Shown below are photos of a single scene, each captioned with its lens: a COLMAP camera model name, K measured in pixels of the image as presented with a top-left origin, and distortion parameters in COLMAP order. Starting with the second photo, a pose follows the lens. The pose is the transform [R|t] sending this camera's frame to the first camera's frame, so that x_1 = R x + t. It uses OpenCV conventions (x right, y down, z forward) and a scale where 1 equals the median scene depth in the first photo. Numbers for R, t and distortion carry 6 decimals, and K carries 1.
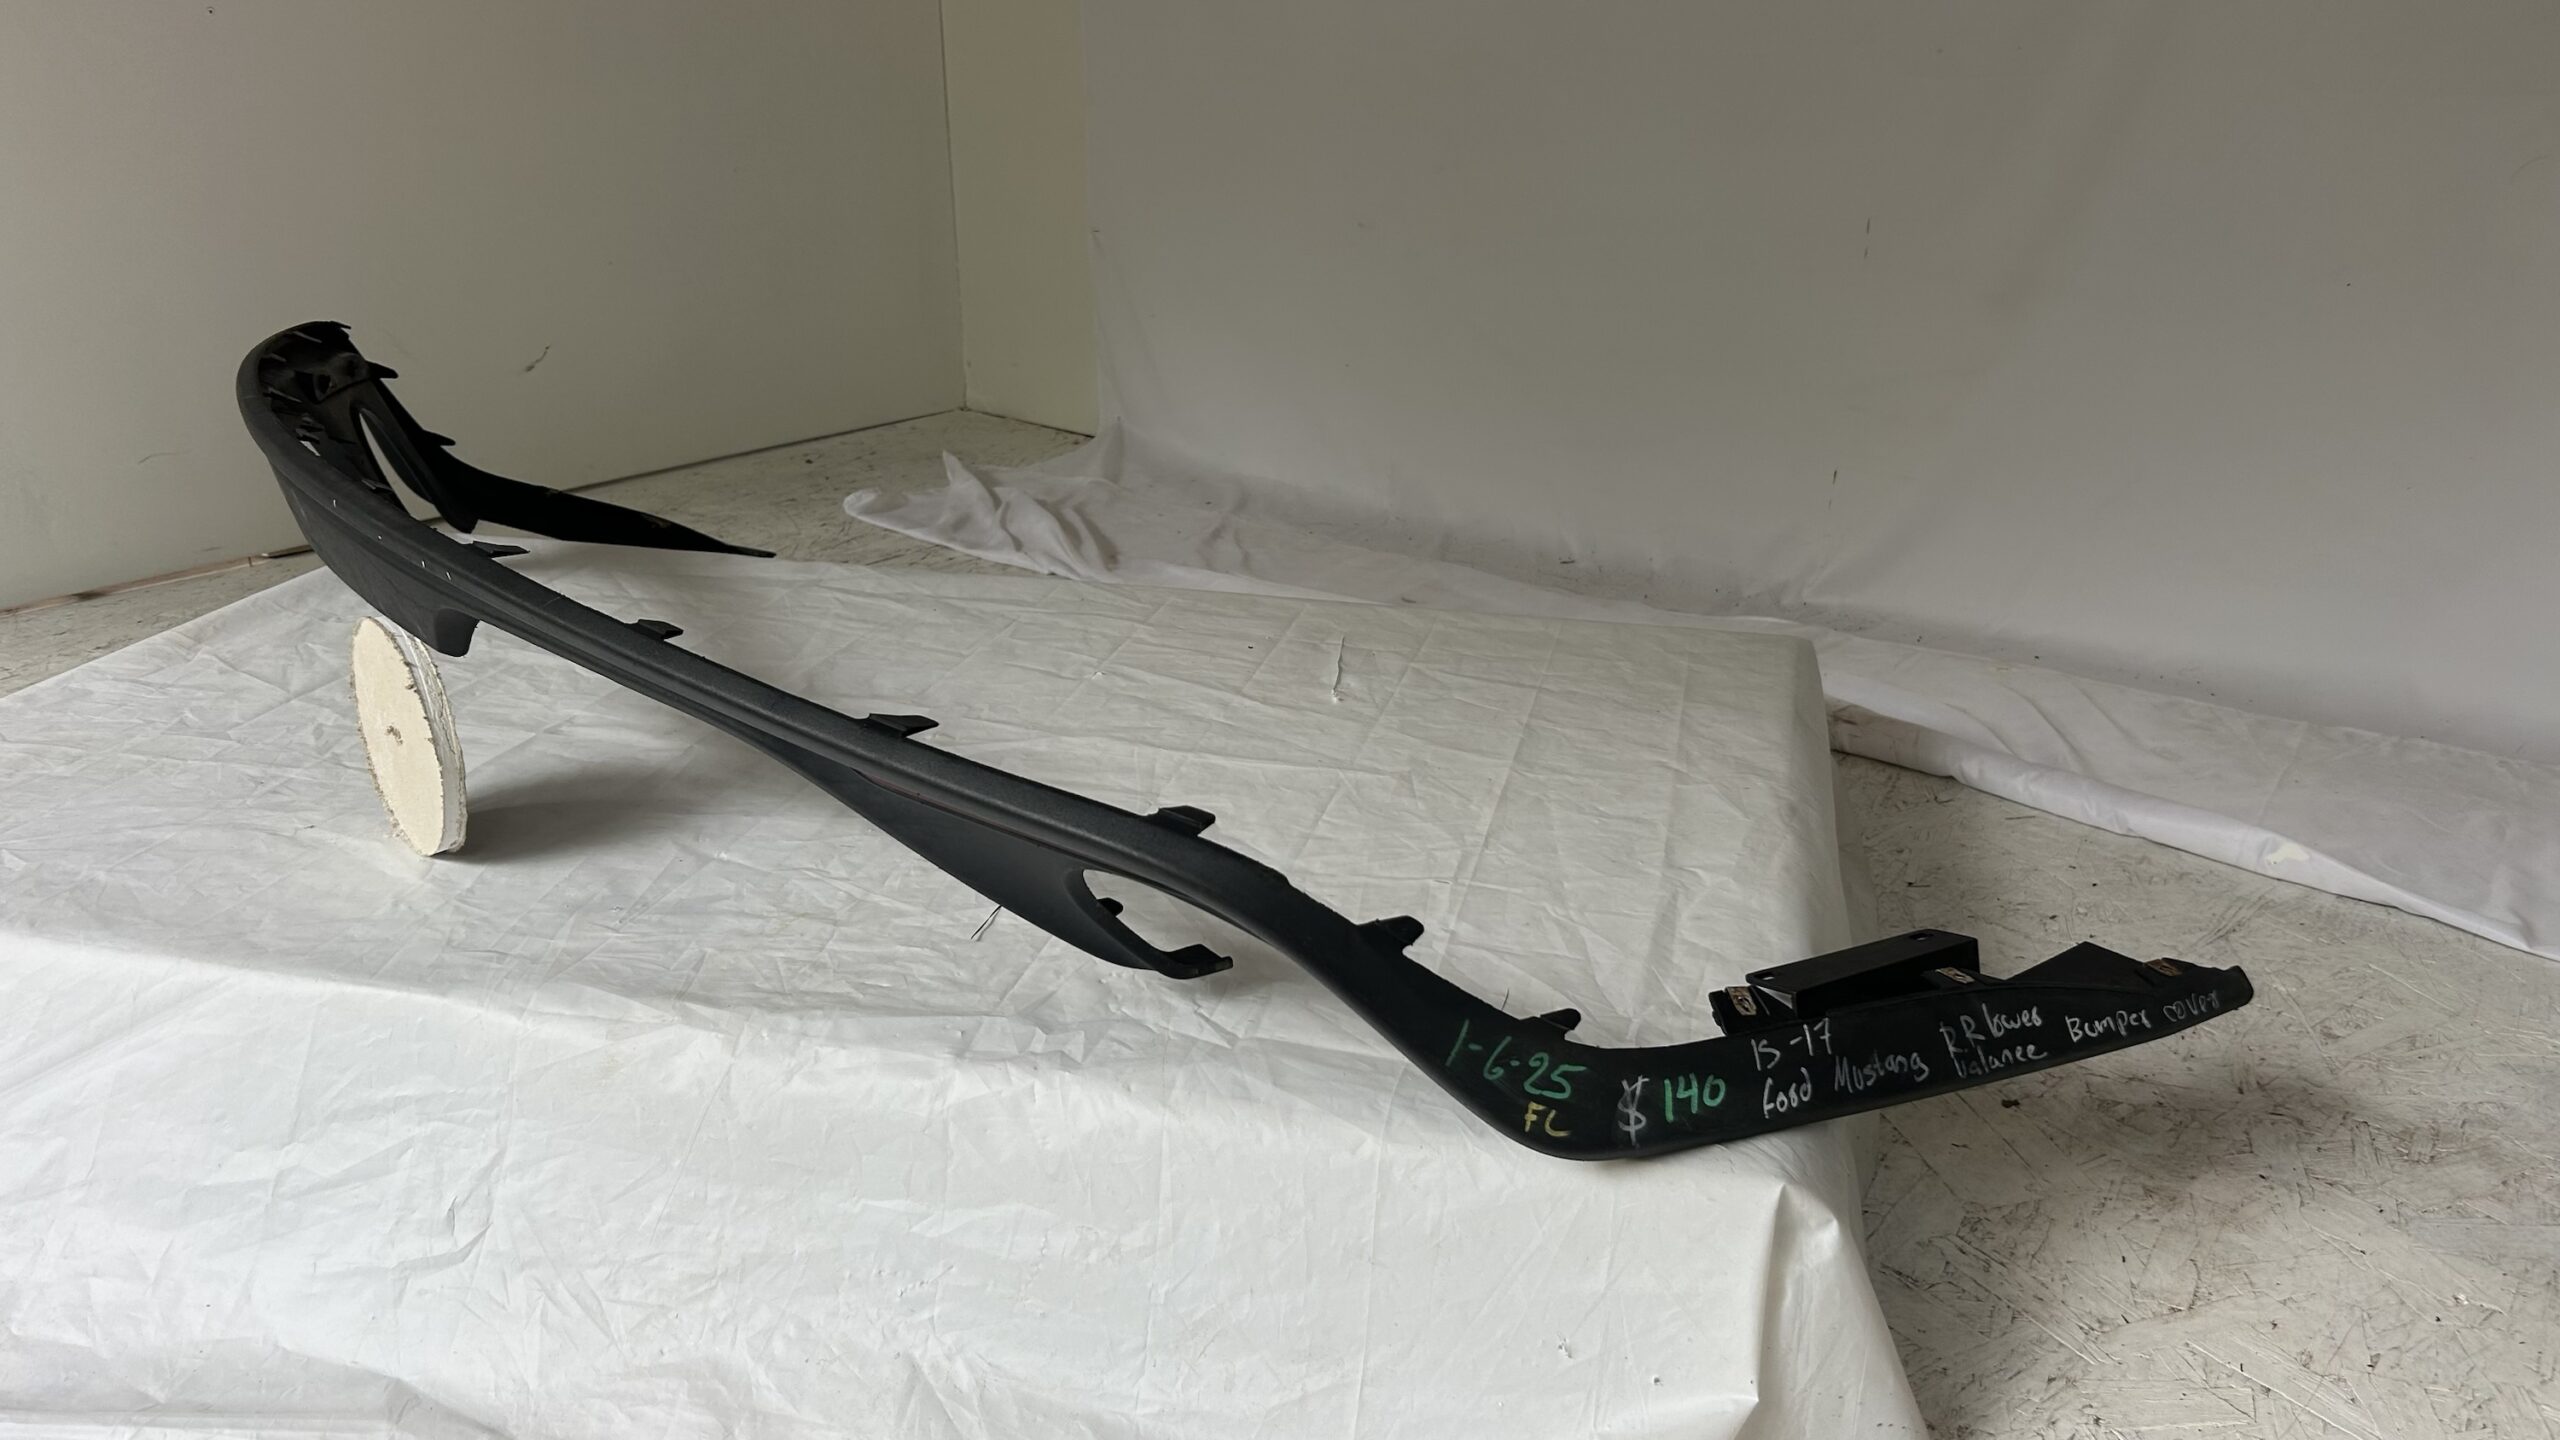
lens RADIAL K [[1956.6, 0, 1253.5], [0, 1956.6, 718.8], [0, 0, 1]] dist [0.066960, -0.091281]
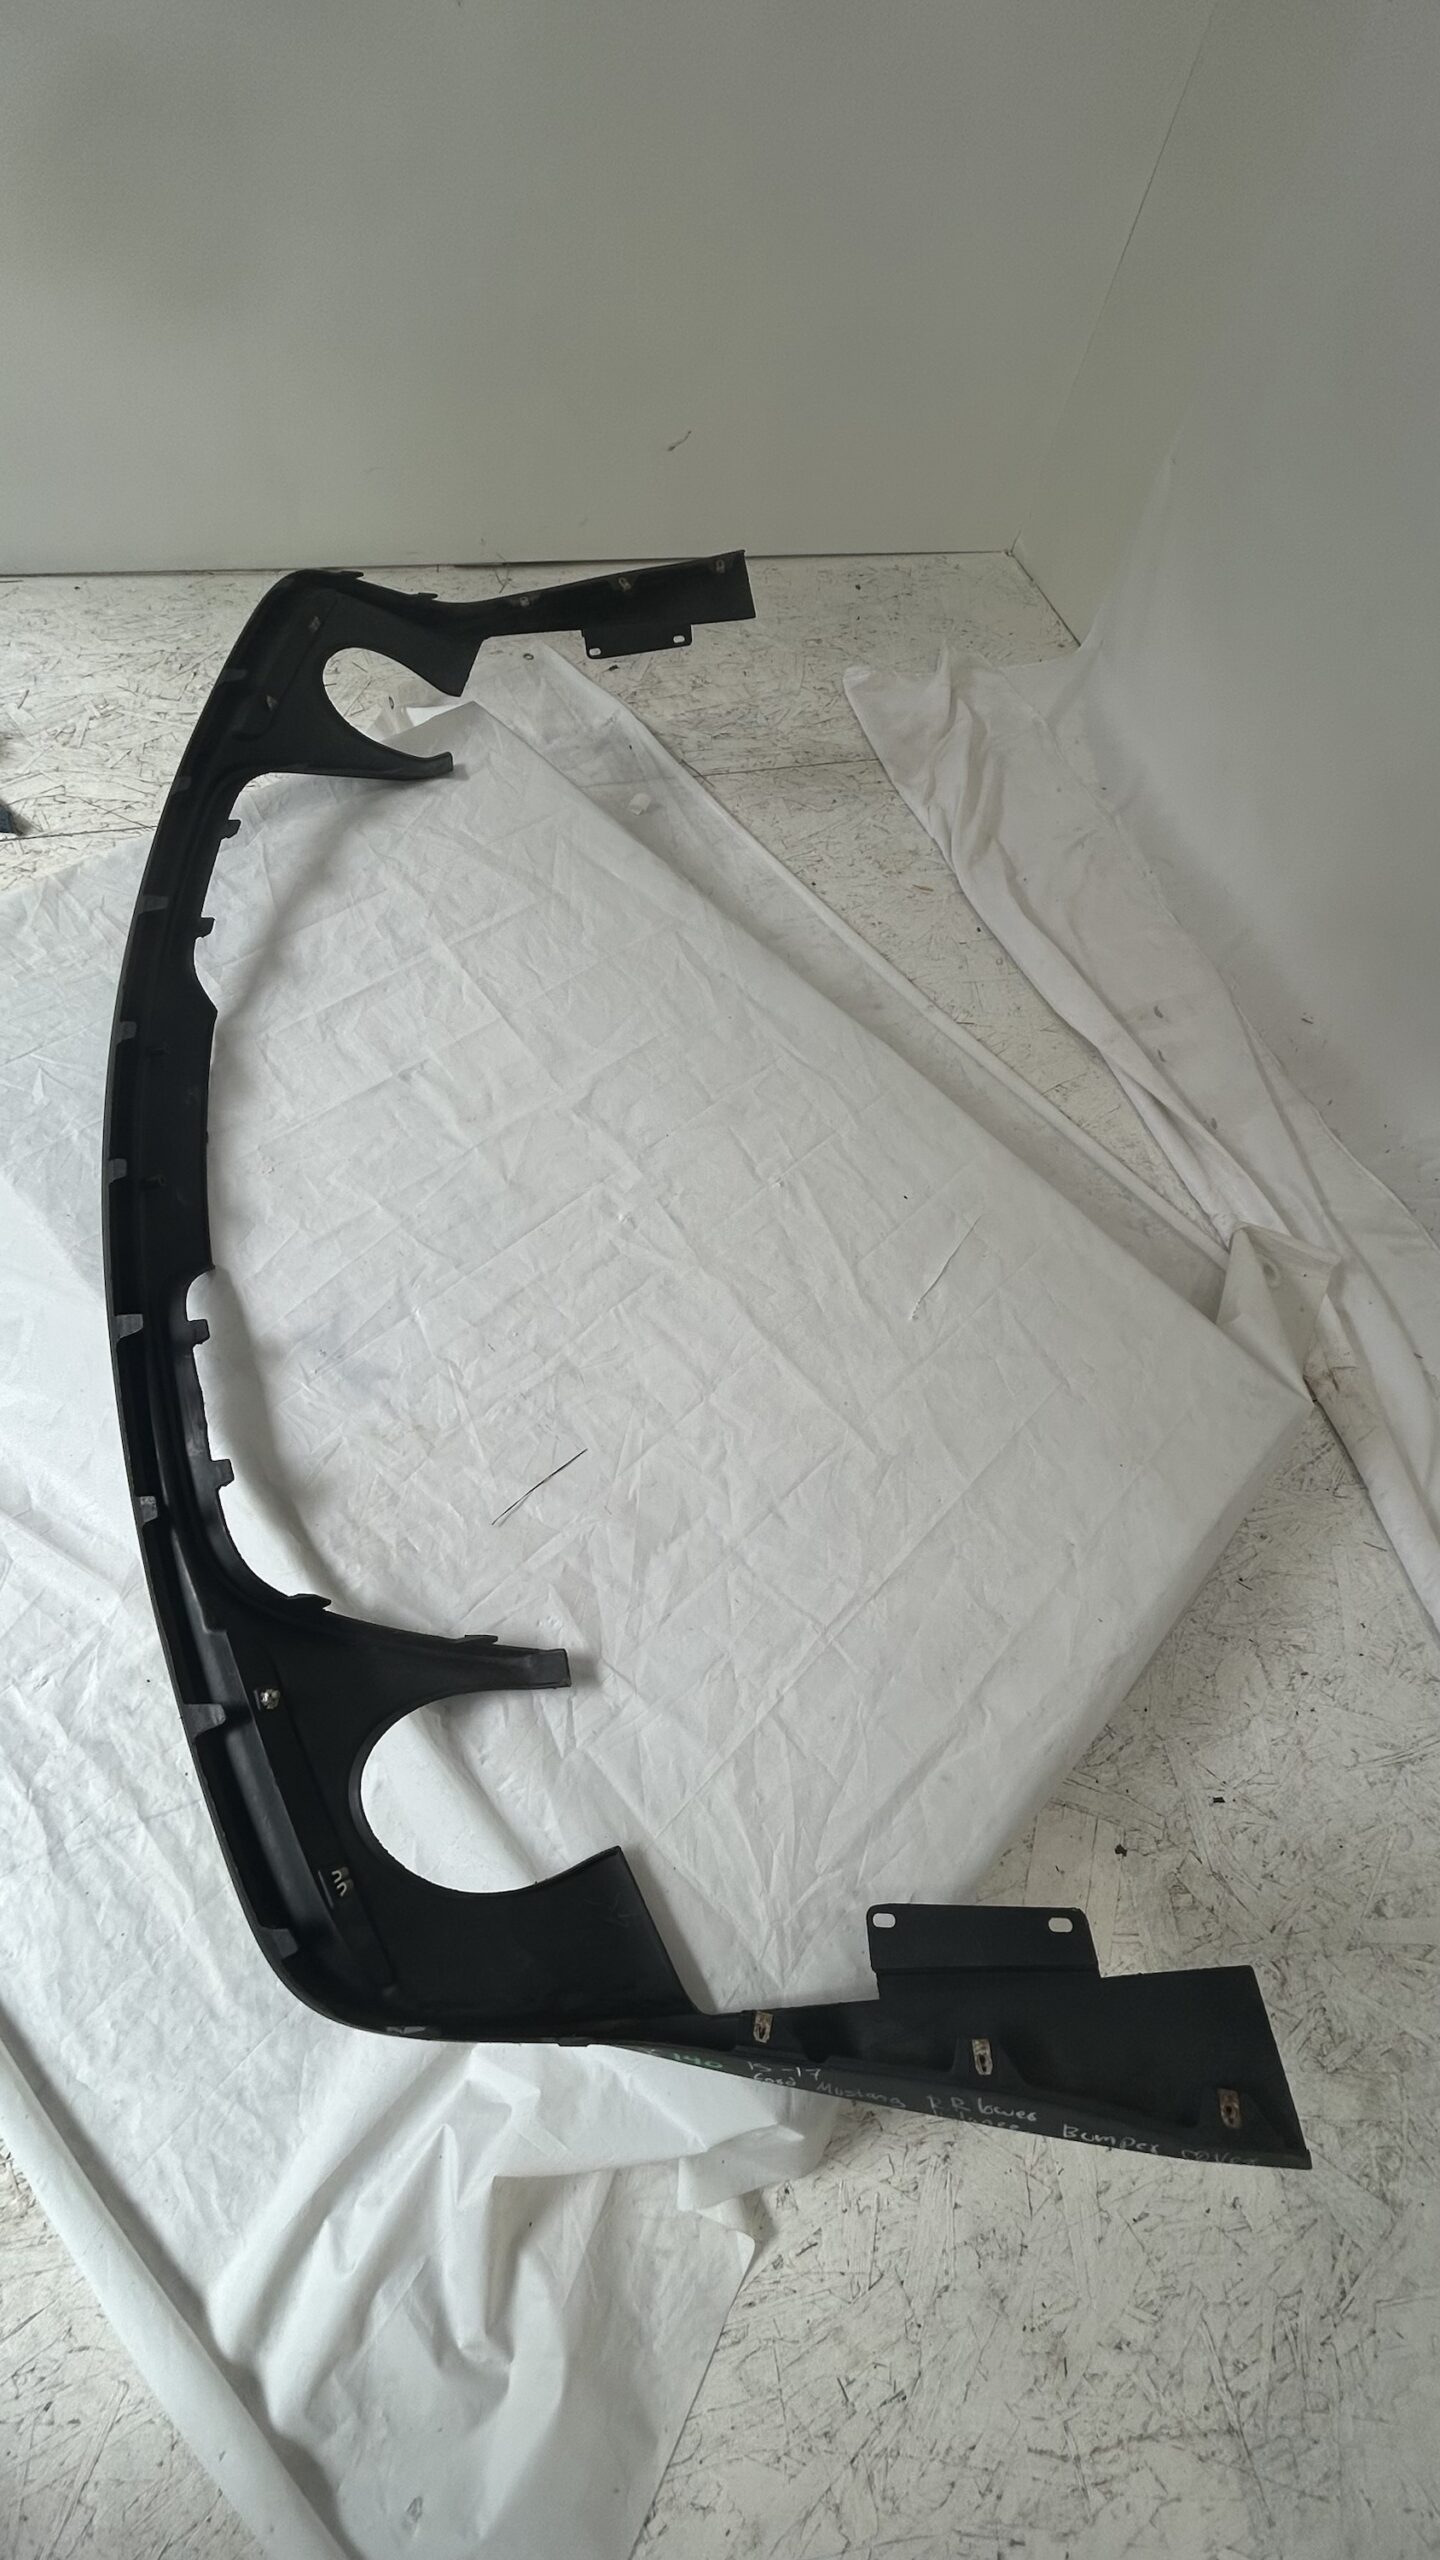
lens RADIAL K [[1044.6, 0, 716.7], [0, 1044.6, 1290.4], [0, 0, 1]] dist [0.000485, 0.000020]
pose [[0.857309, 0.502082, -0.113733, 0.000397], [-0.321820, 0.695126, 0.642831, -0.517379], [0.401813, -0.514503, 0.757518, 0.515713]]
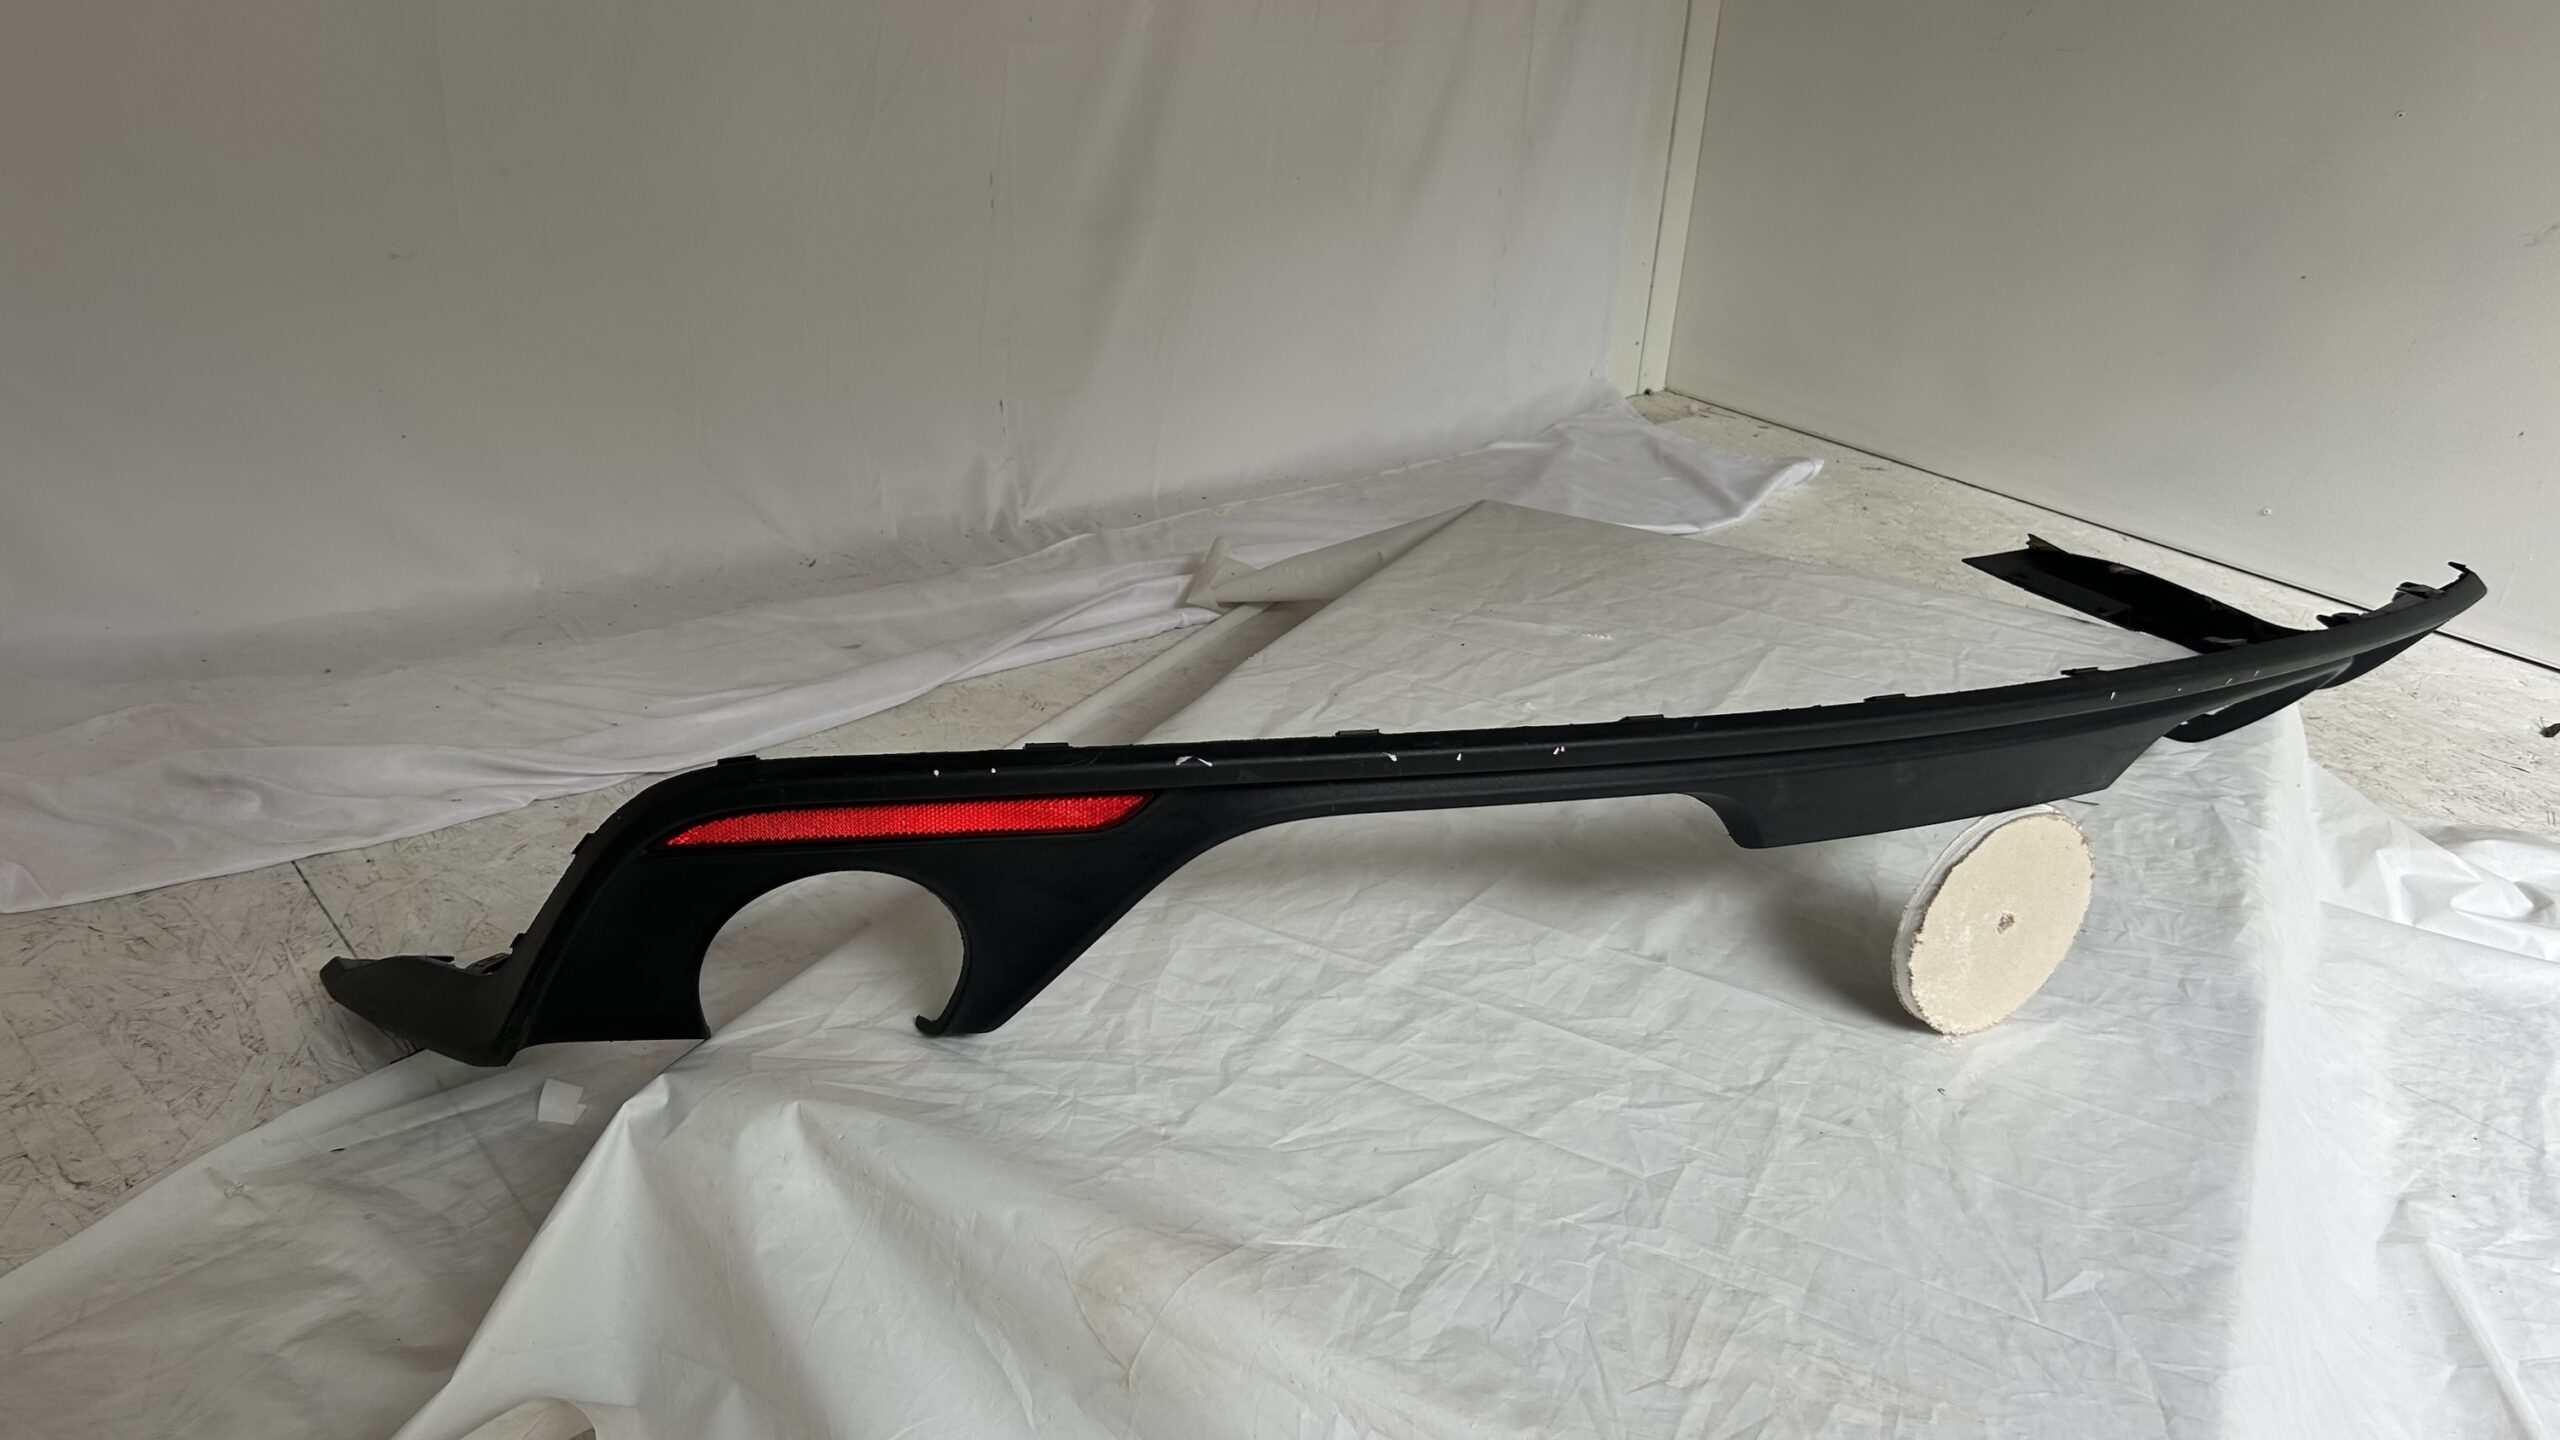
lens RADIAL K [[1956.6, 0, 1253.5], [0, 1956.6, 718.8], [0, 0, 1]] dist [0.066960, -0.091281]
pose [[0.194917, -0.385091, 0.902060, -1.354233], [0.286195, 0.902007, 0.323228, -0.508998], [-0.938136, 0.195162, 0.286028, 1.046483]]
